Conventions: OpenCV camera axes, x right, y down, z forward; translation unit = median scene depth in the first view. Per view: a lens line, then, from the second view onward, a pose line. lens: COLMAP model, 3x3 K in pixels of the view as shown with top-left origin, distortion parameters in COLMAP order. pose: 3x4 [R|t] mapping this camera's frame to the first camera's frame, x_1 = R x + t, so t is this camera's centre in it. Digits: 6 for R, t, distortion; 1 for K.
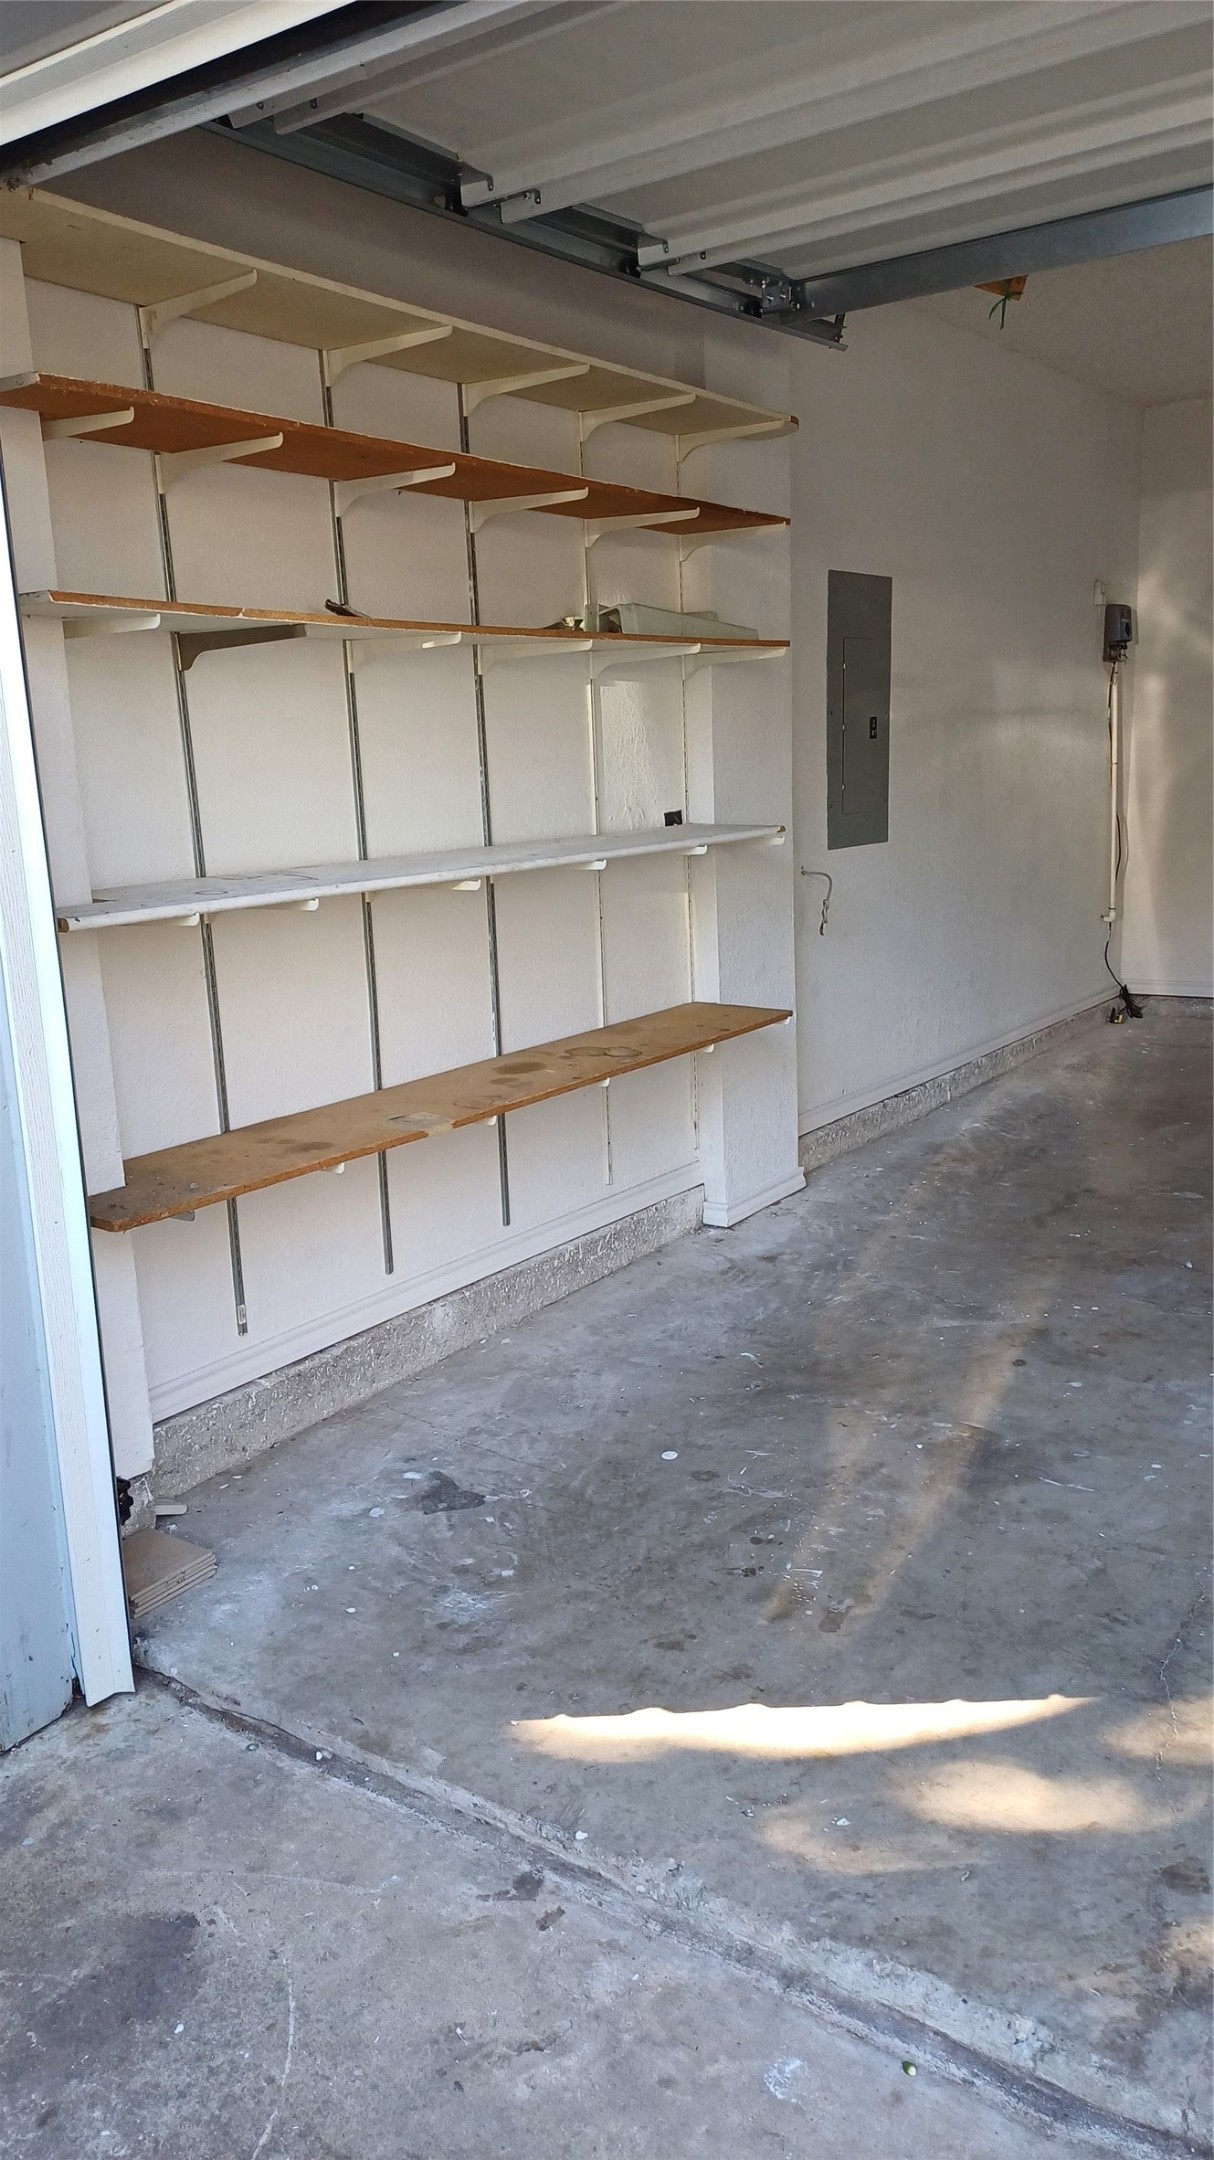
lens RADIAL K [[1596.3, 0, 593.2], [0, 1596.3, 1101.5], [0, 0, 1]] dist [0.080041, -0.046160]
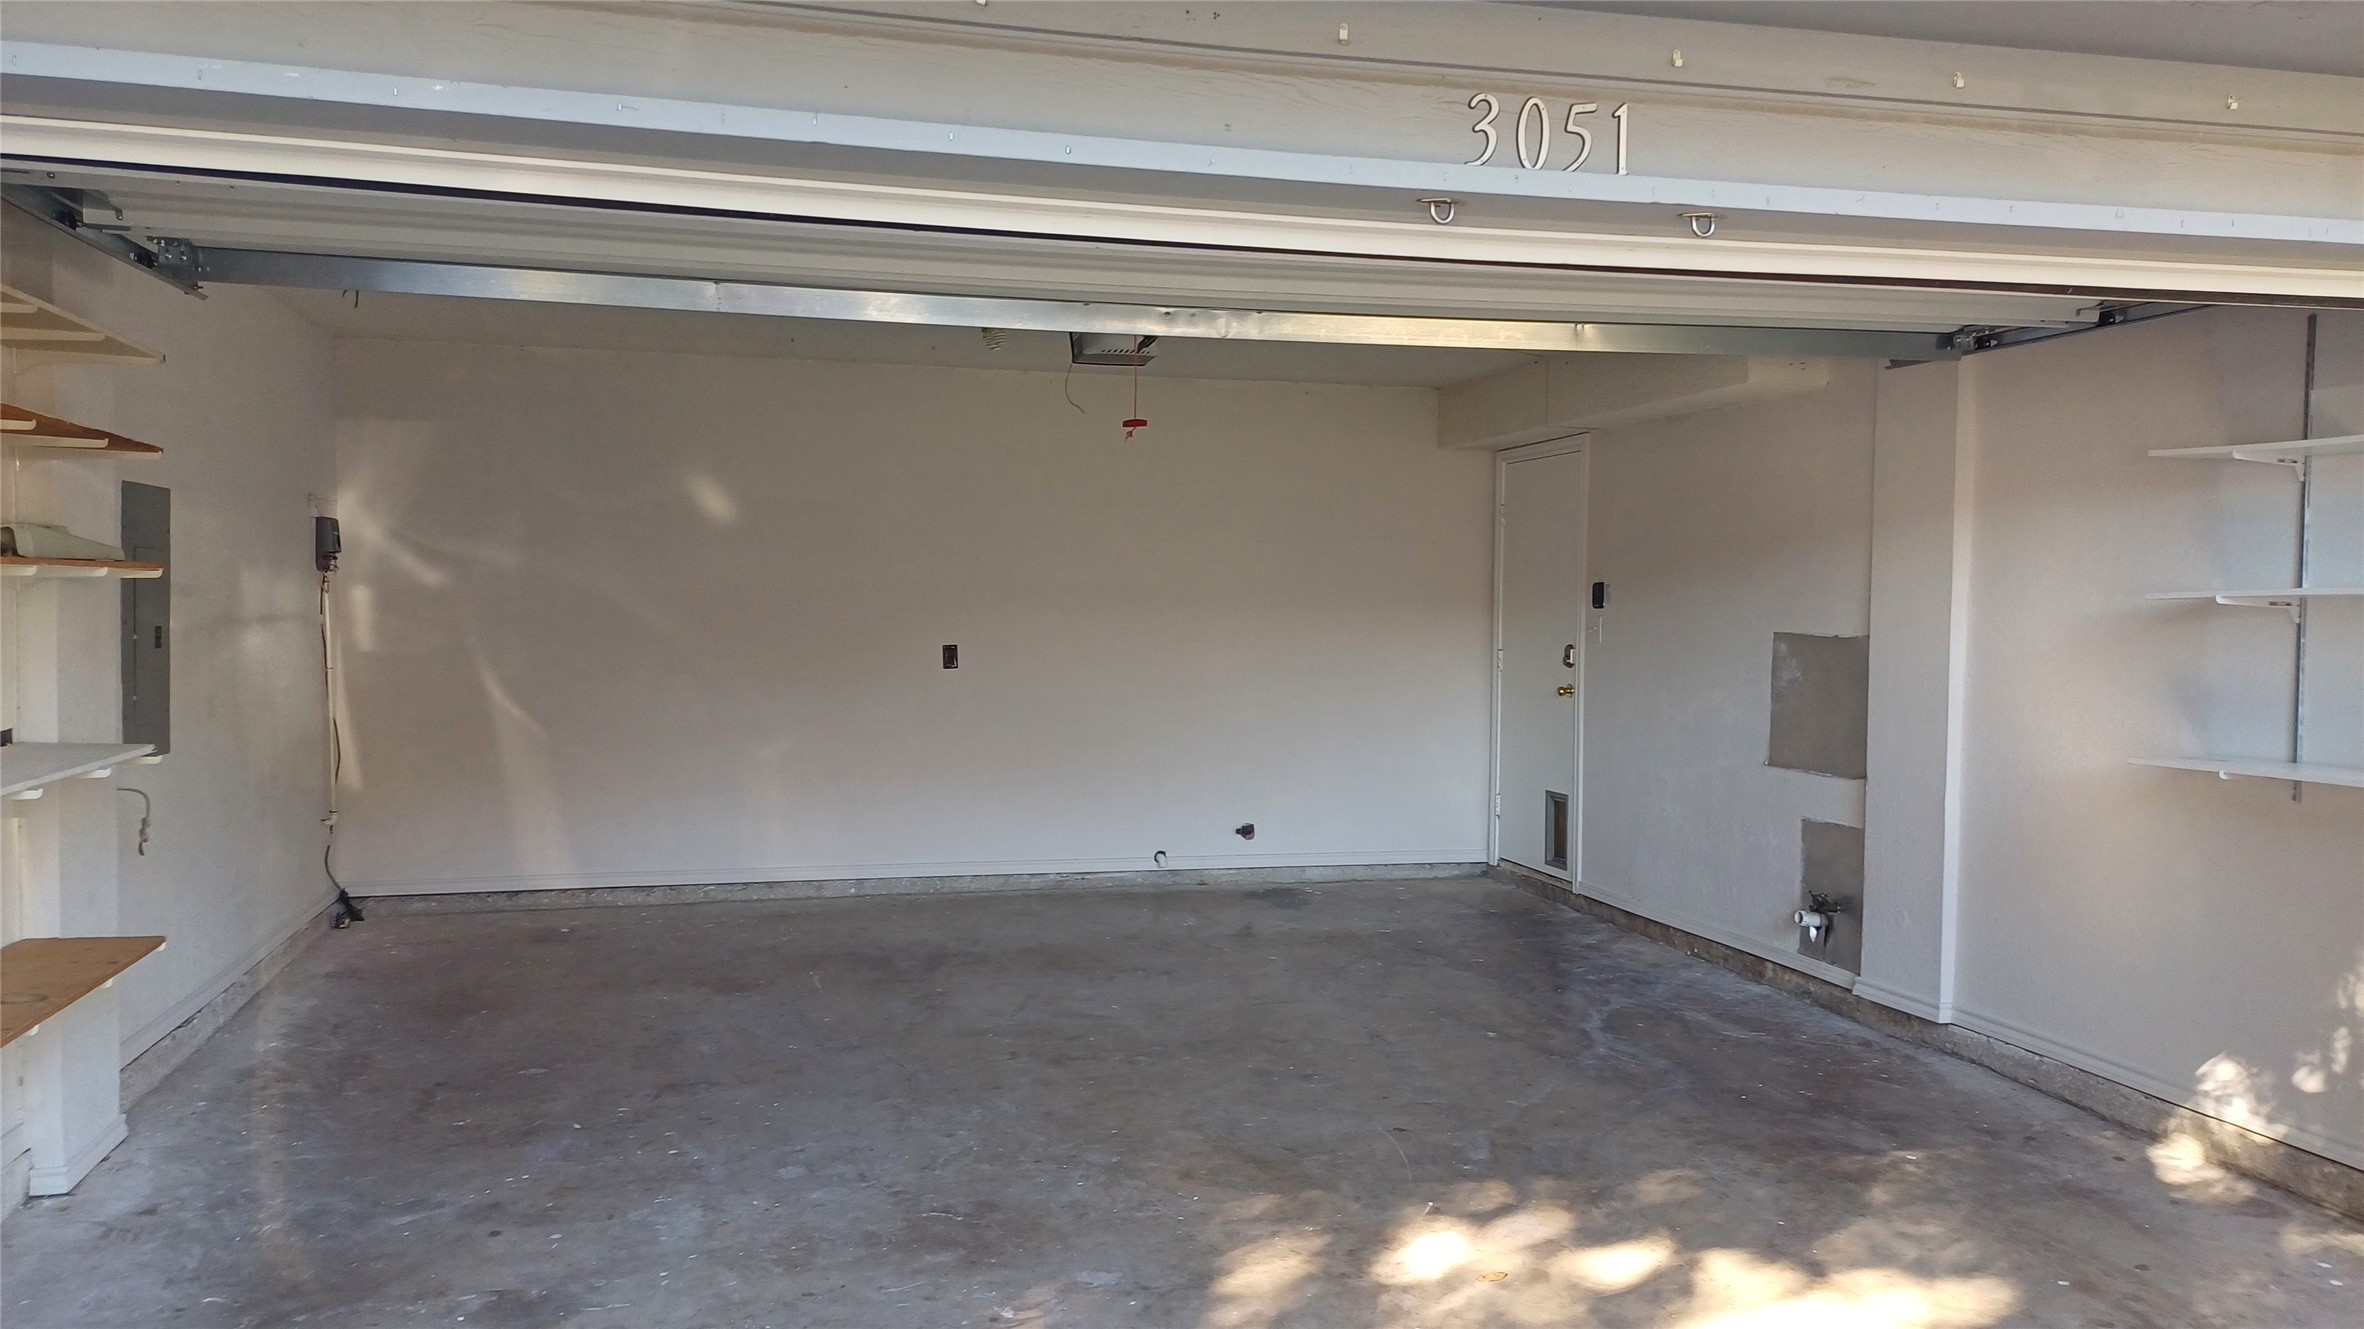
lens RADIAL K [[1747.0, 0, 1178.2], [0, 1747.0, 657.9], [0, 0, 1]] dist [0.080041, -0.046160]
pose [[0.636843, 0.023218, 0.770644, -0.296508], [0.127121, 0.982704, -0.134657, -0.000368], [-0.760442, 0.183721, 0.622877, -0.139294]]
